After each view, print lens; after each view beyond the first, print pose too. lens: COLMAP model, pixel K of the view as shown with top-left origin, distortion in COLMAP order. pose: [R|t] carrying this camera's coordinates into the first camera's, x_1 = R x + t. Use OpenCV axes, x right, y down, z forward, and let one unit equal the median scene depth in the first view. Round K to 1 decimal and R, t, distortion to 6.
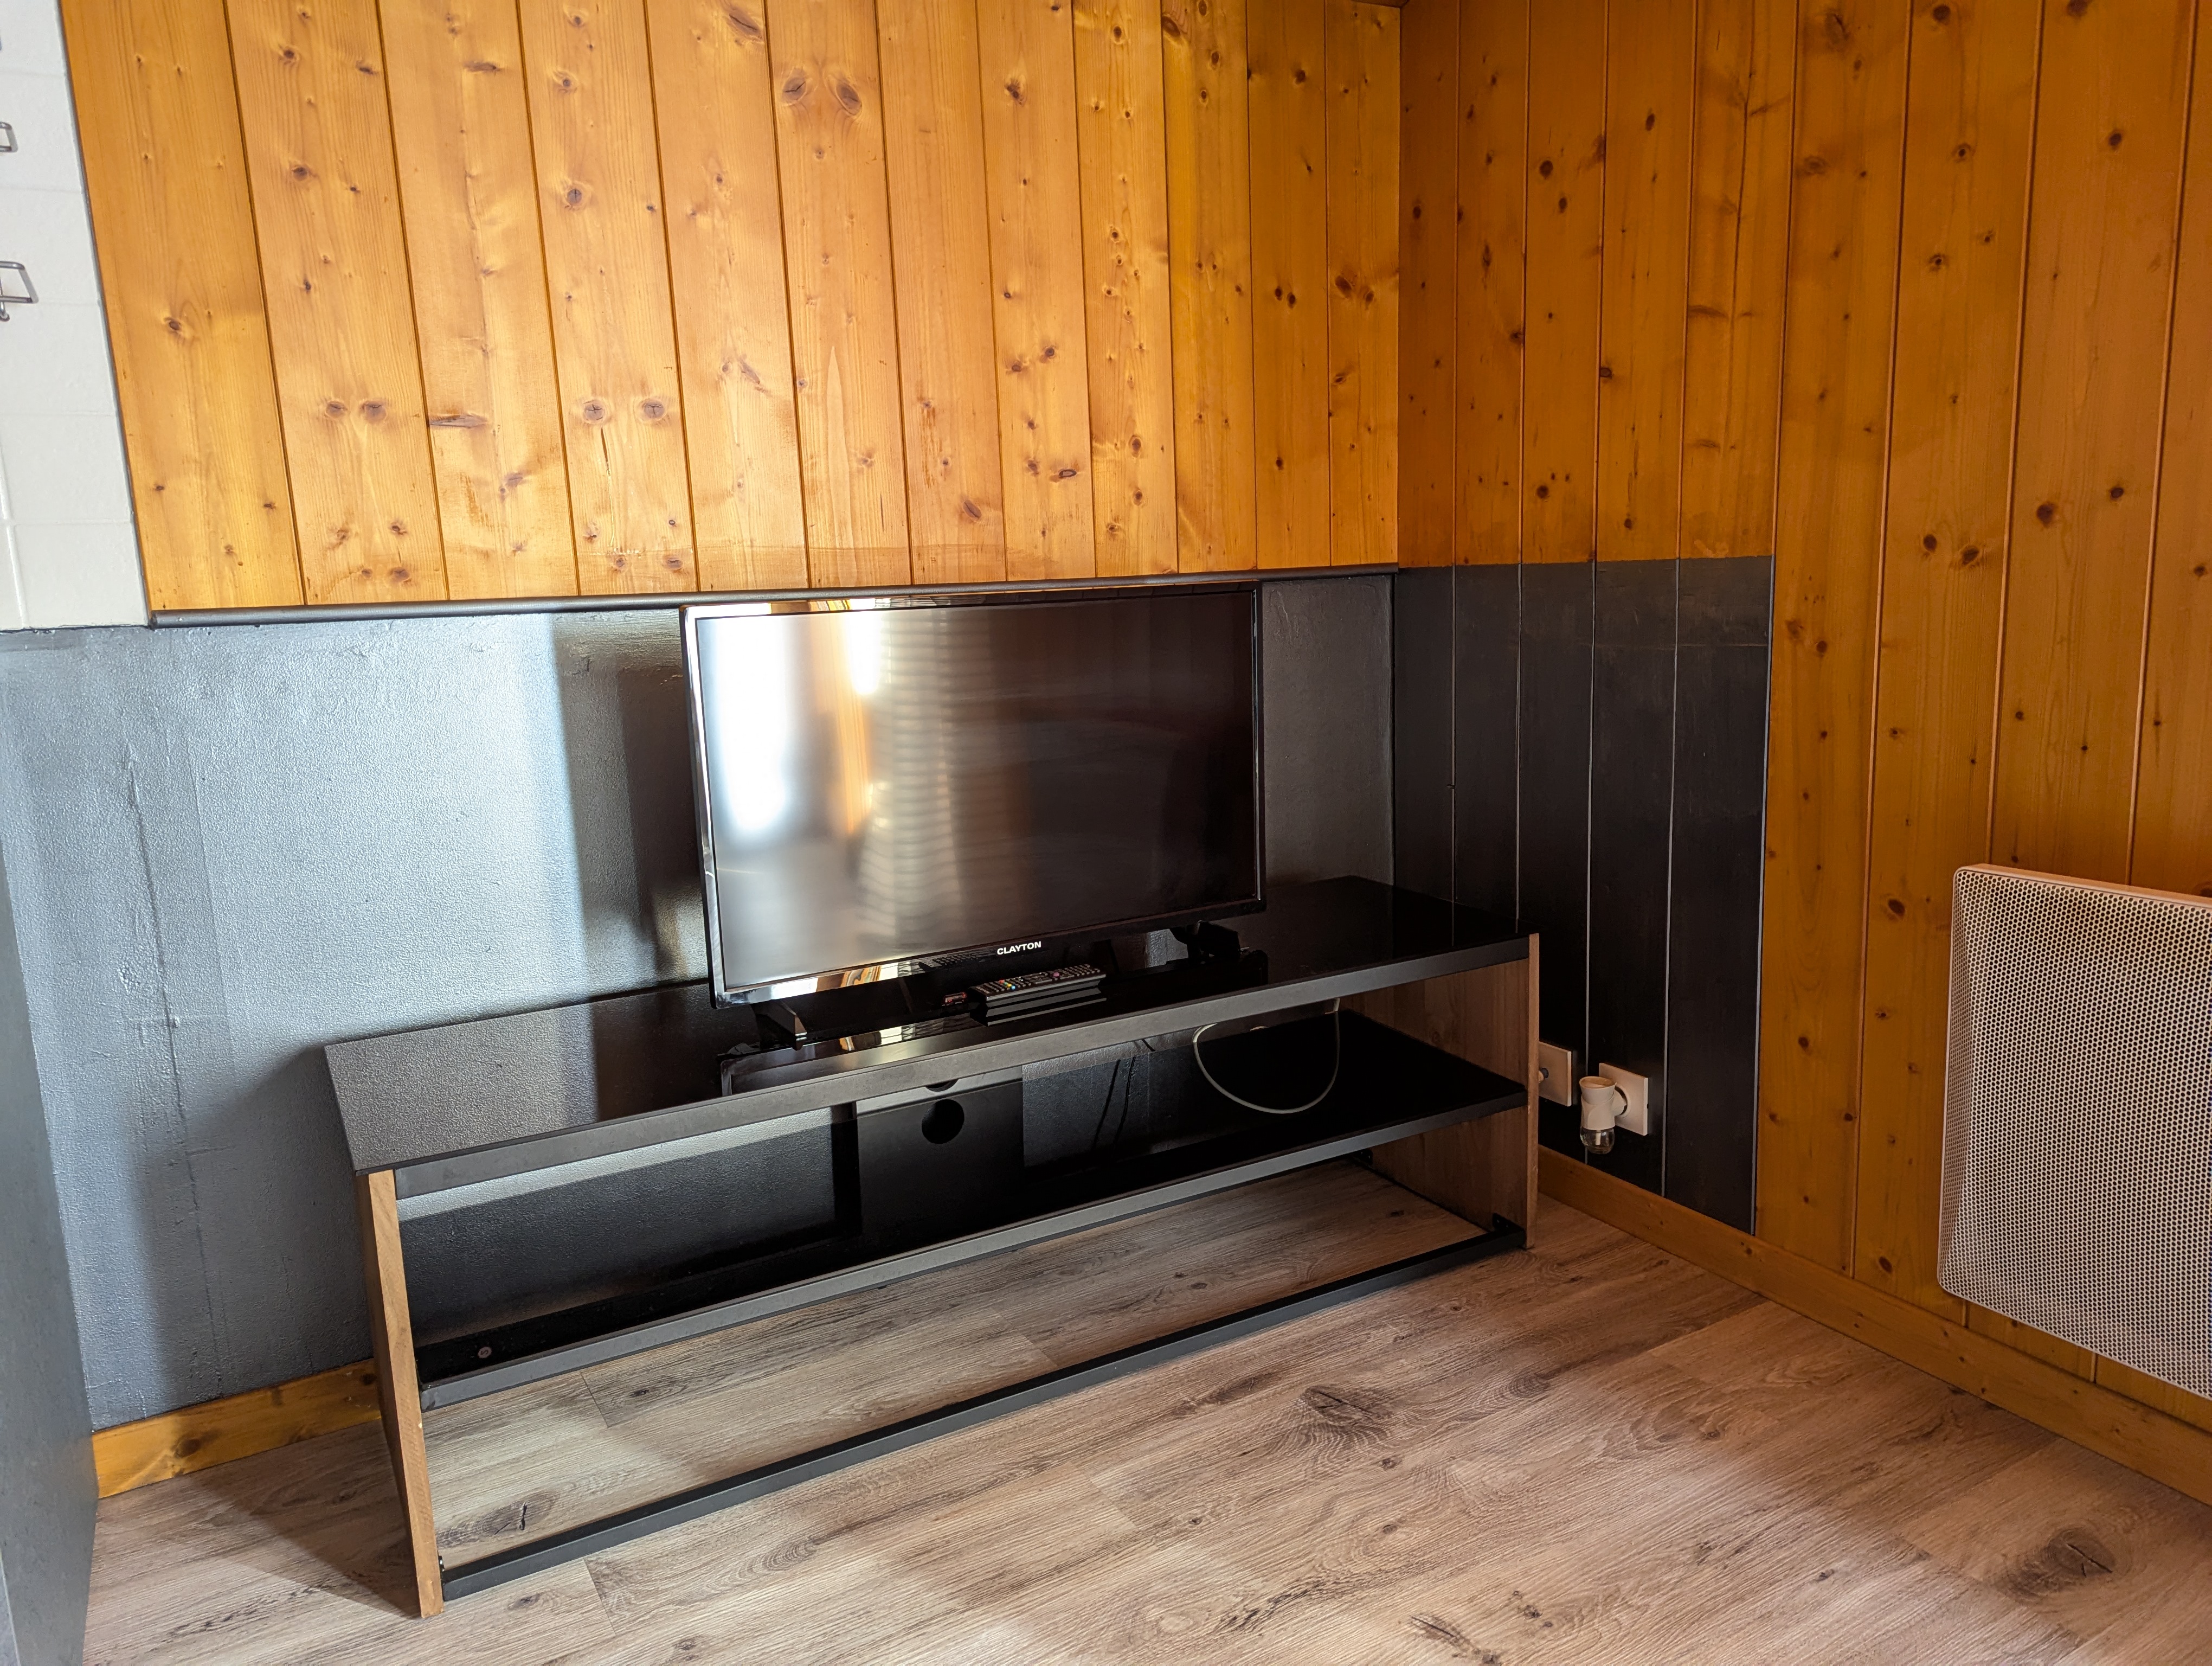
lens RADIAL K [[1534.6, 0, 1106.0], [0, 1534.6, 833.0], [0, 0, 1]] dist [0.044917, -0.002530]
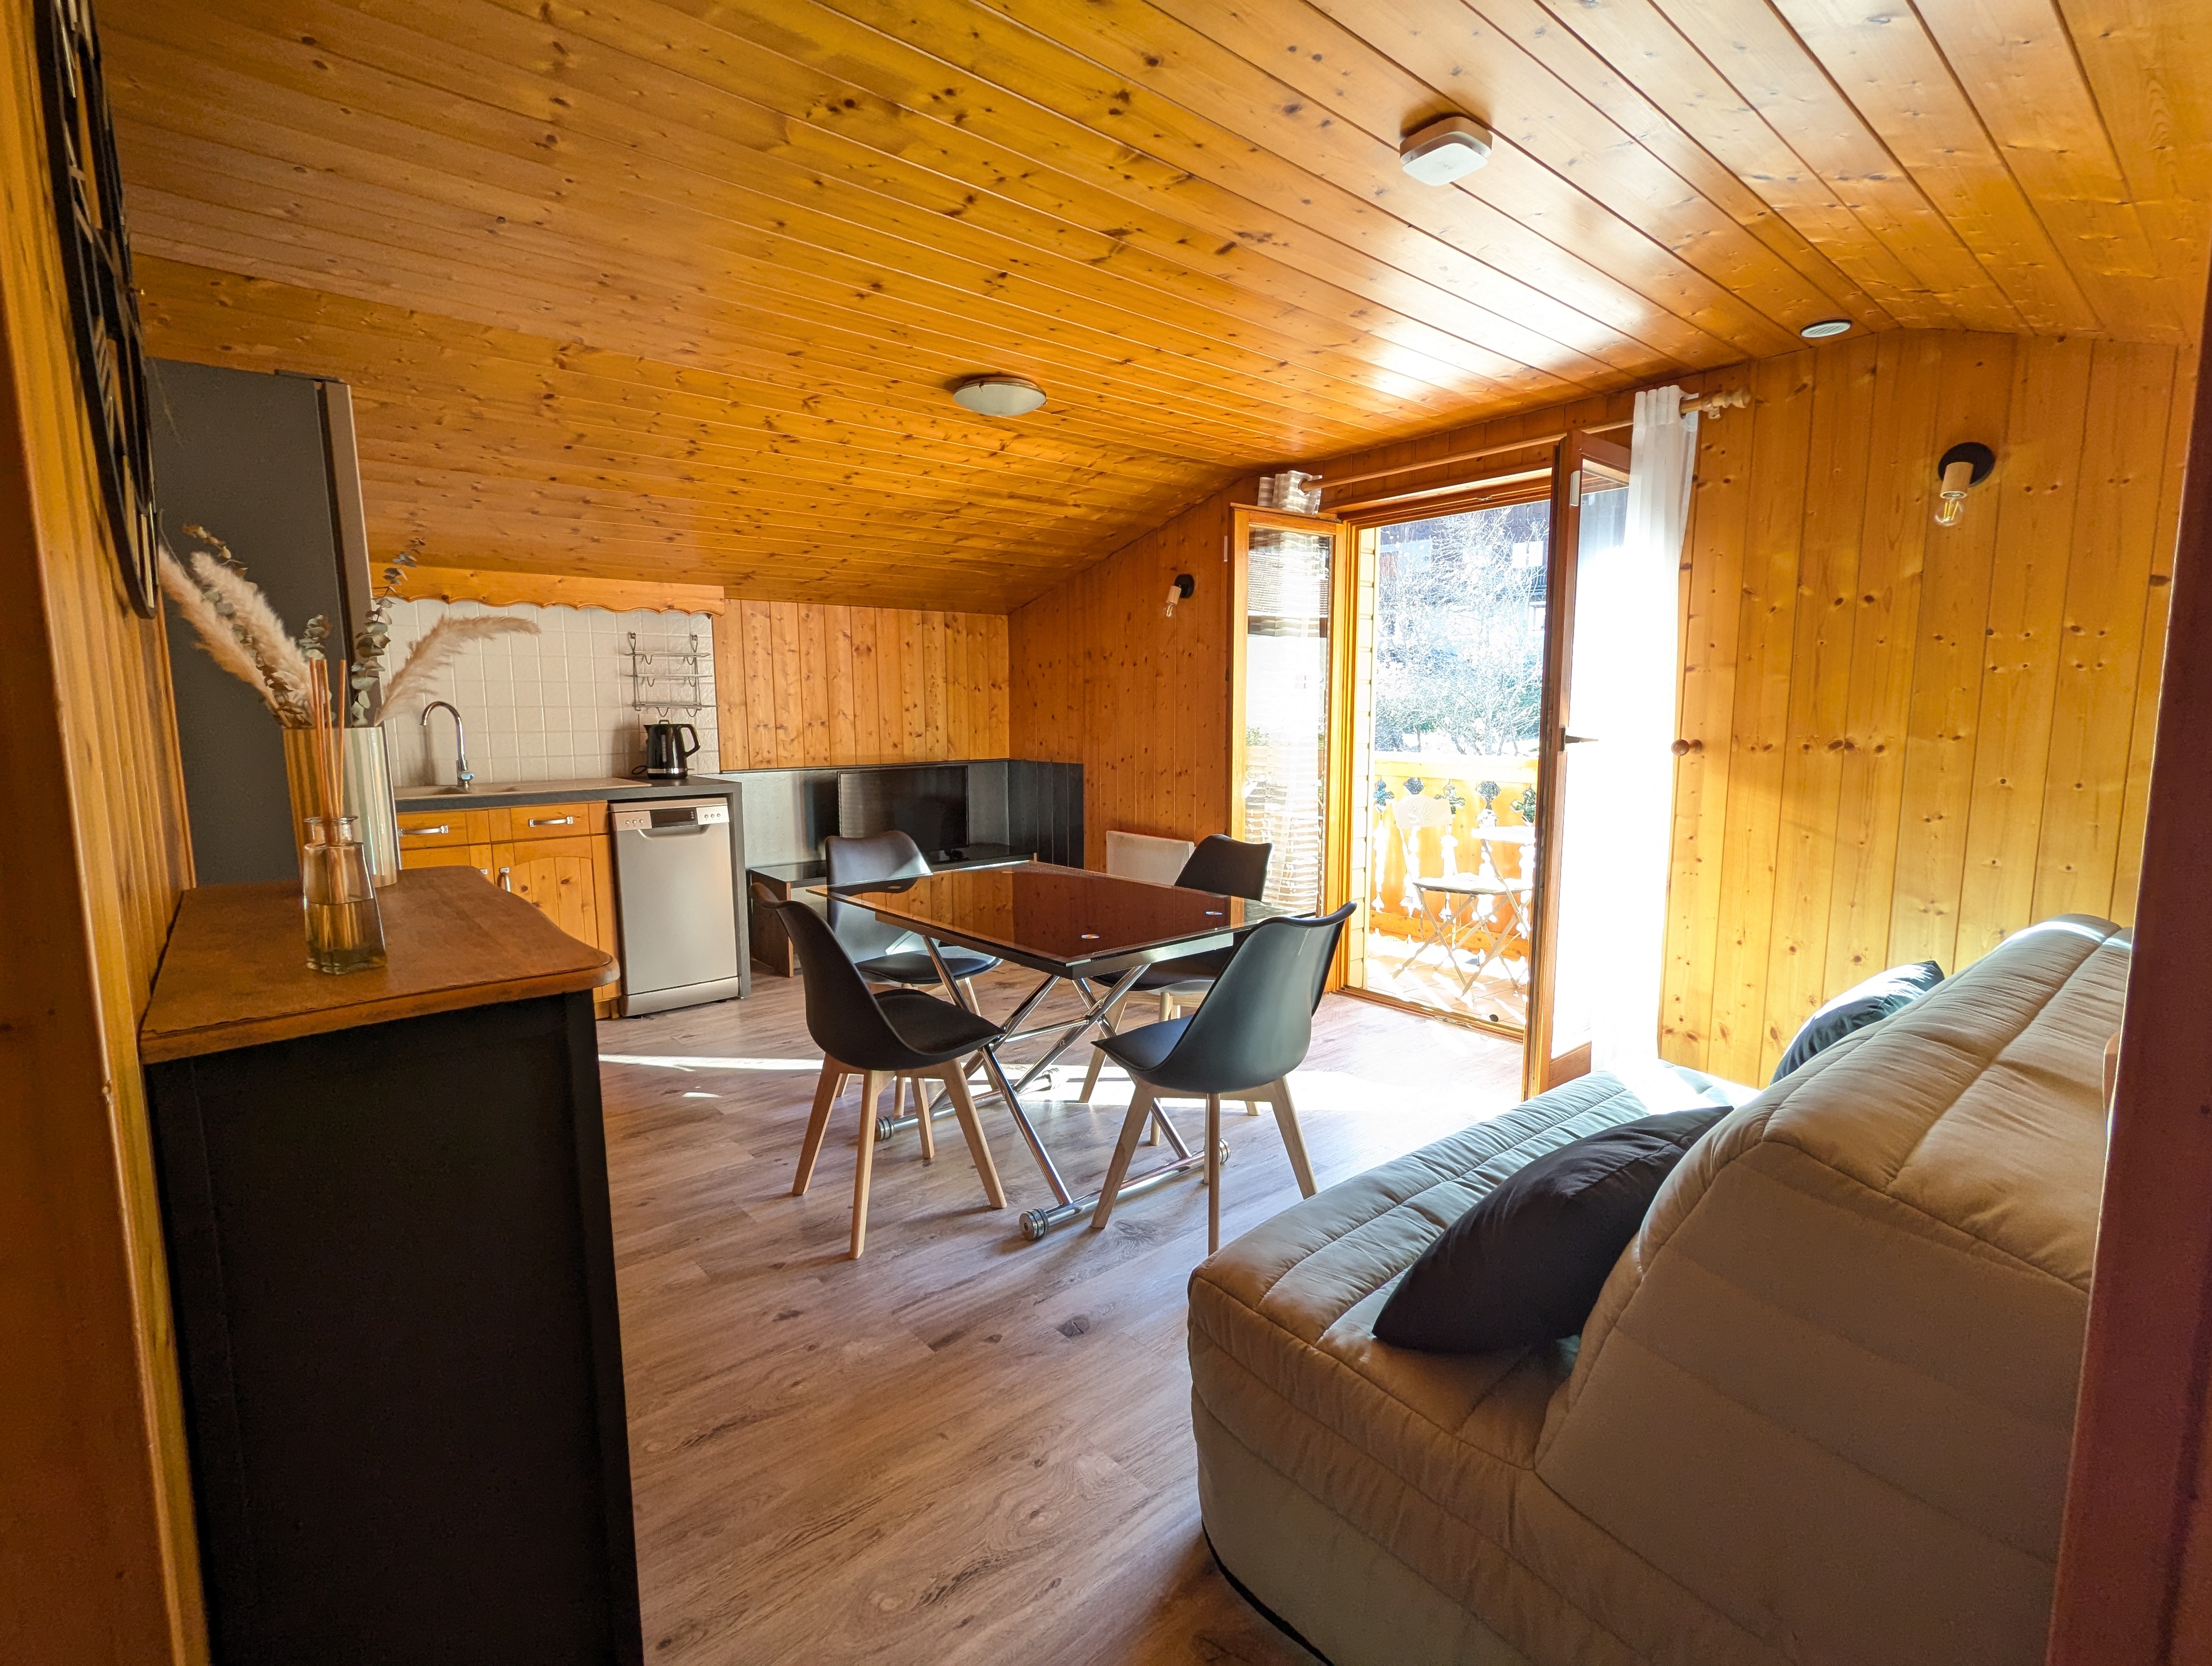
lens RADIAL K [[1049.8, 0, 1097.7], [0, 1049.8, 840.3], [0, 0, 1]] dist [0.001508, -0.004868]
pose [[0.984563, 0.012643, 0.174571, -0.046228], [-0.005048, 0.999024, -0.043883, 0.165220], [-0.174955, 0.042325, 0.983666, -1.895745]]
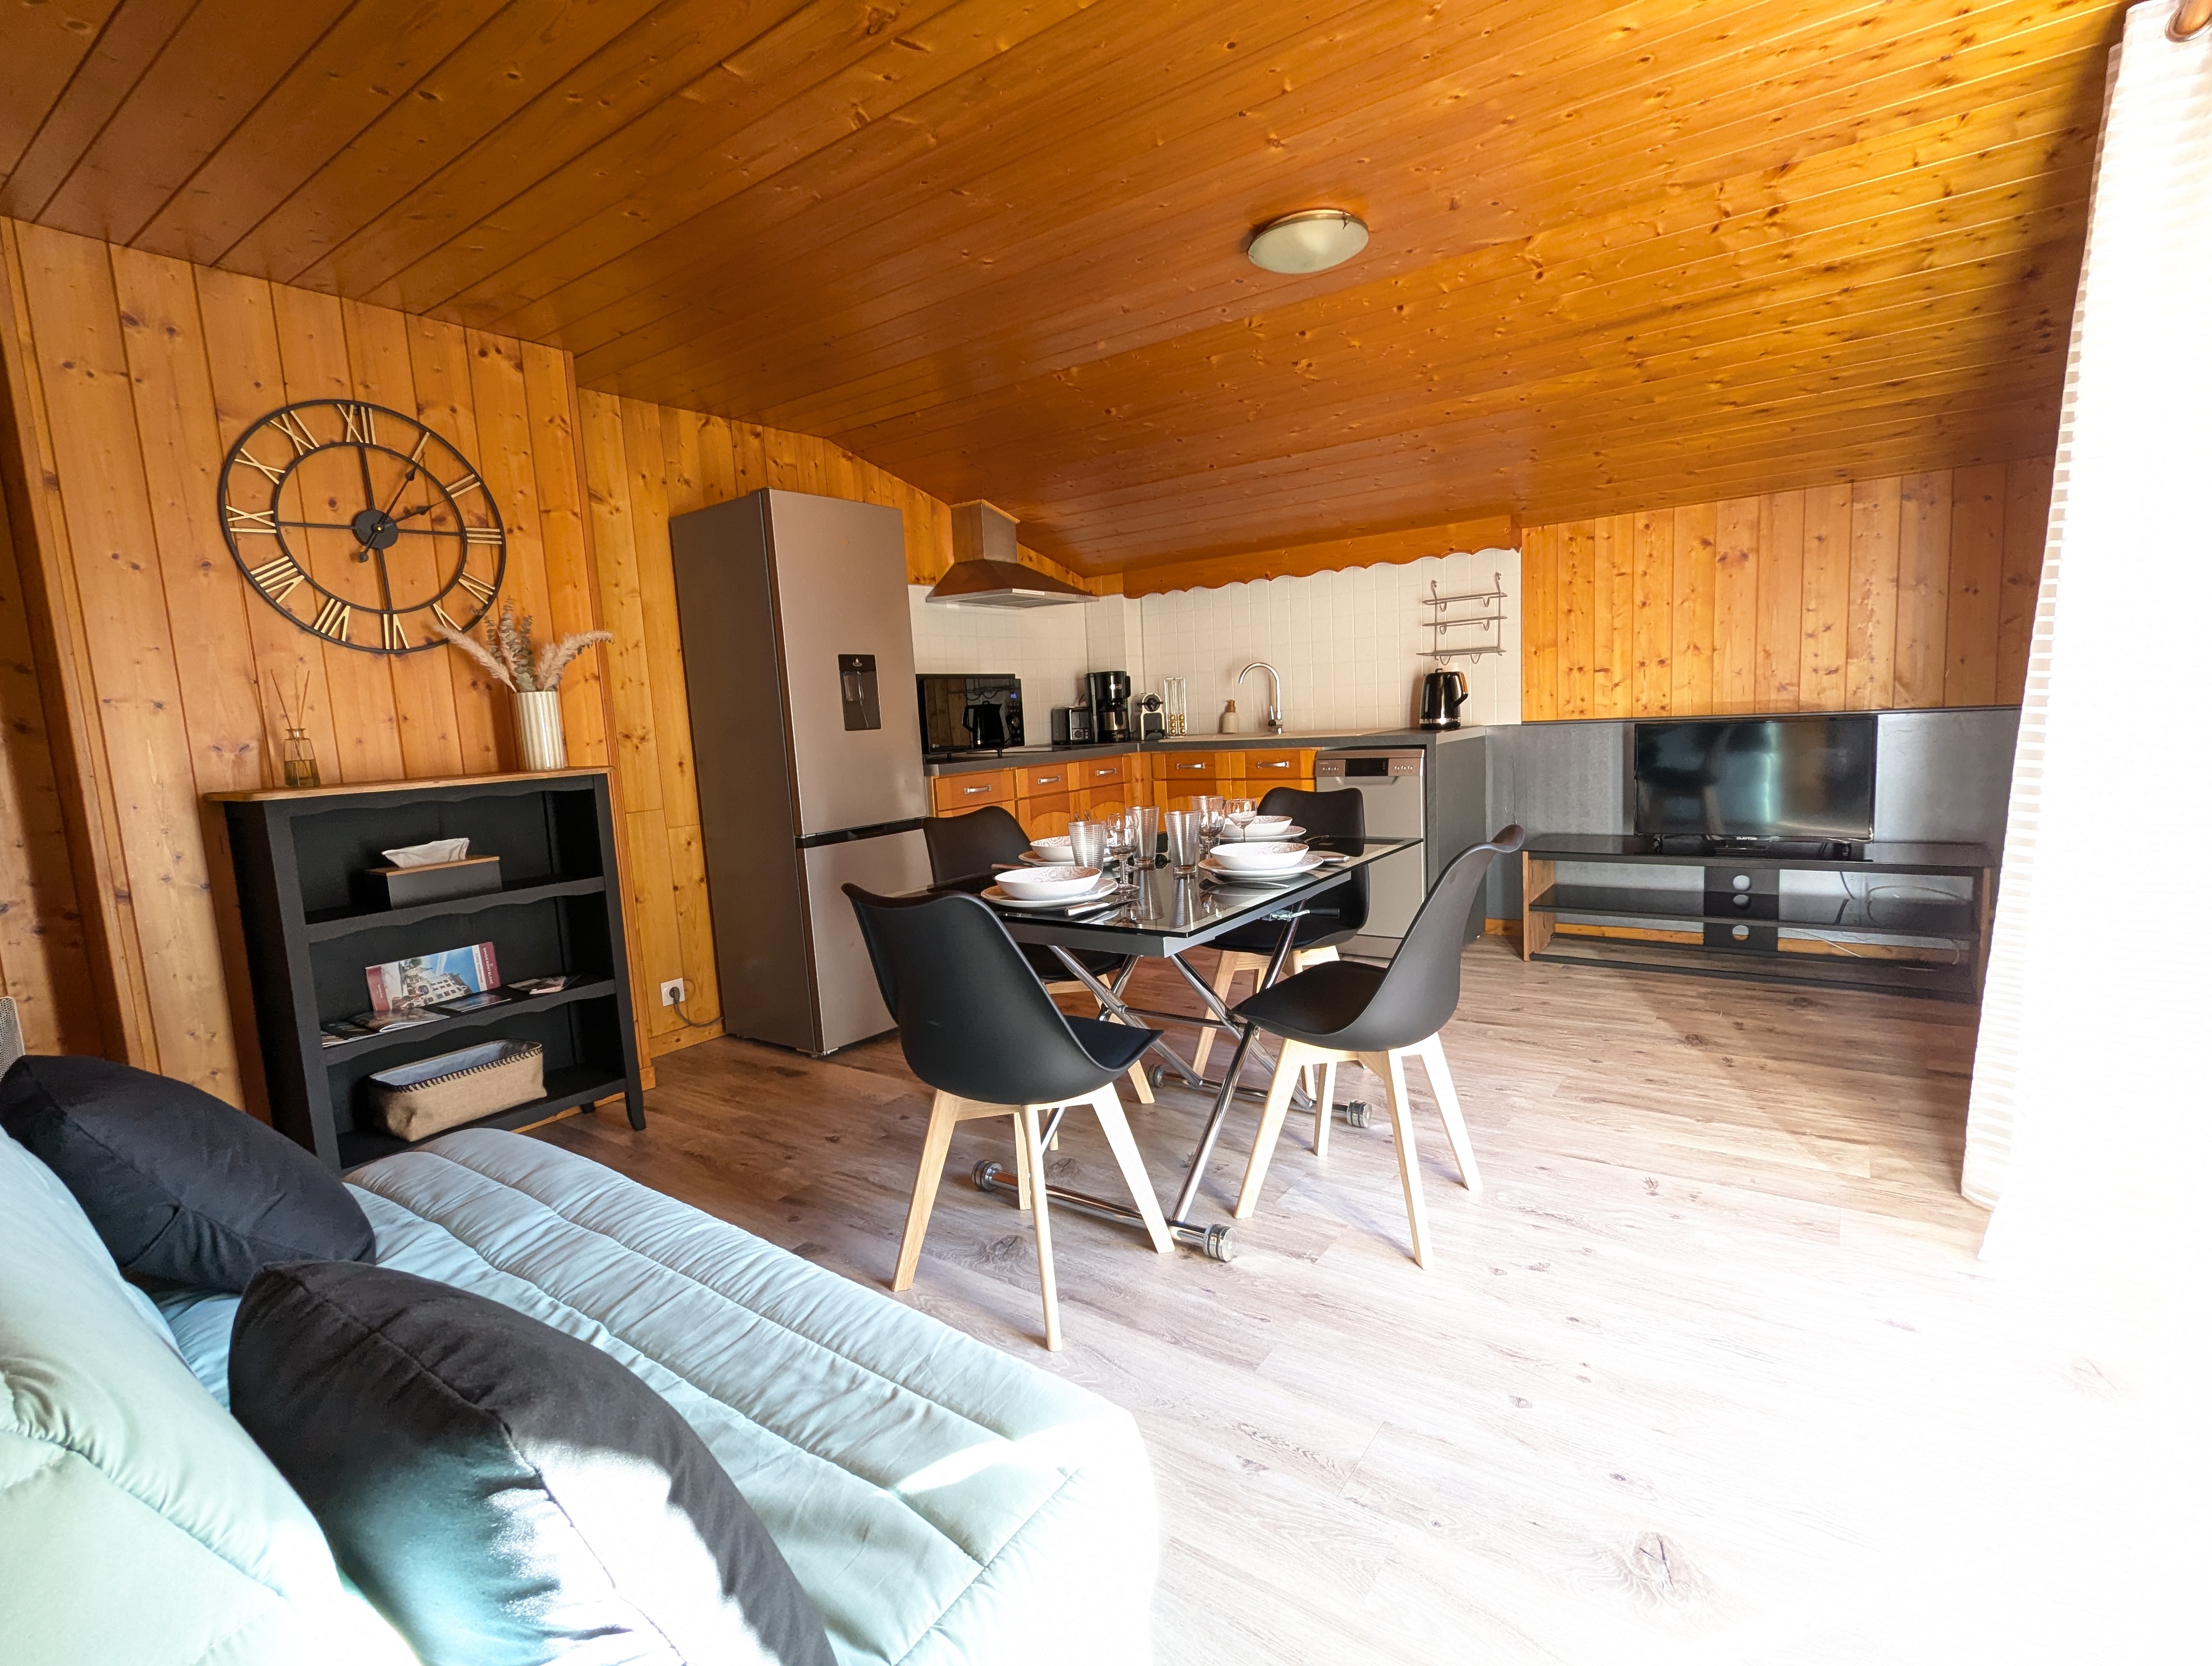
lens RADIAL K [[1049.8, 0, 1097.7], [0, 1049.8, 840.3], [0, 0, 1]] dist [0.001508, -0.004868]
pose [[0.403362, 0.130401, -0.905701, 1.270172], [-0.117482, 0.988982, 0.090069, 0.043457], [0.907467, 0.070073, 0.414237, -0.977949]]
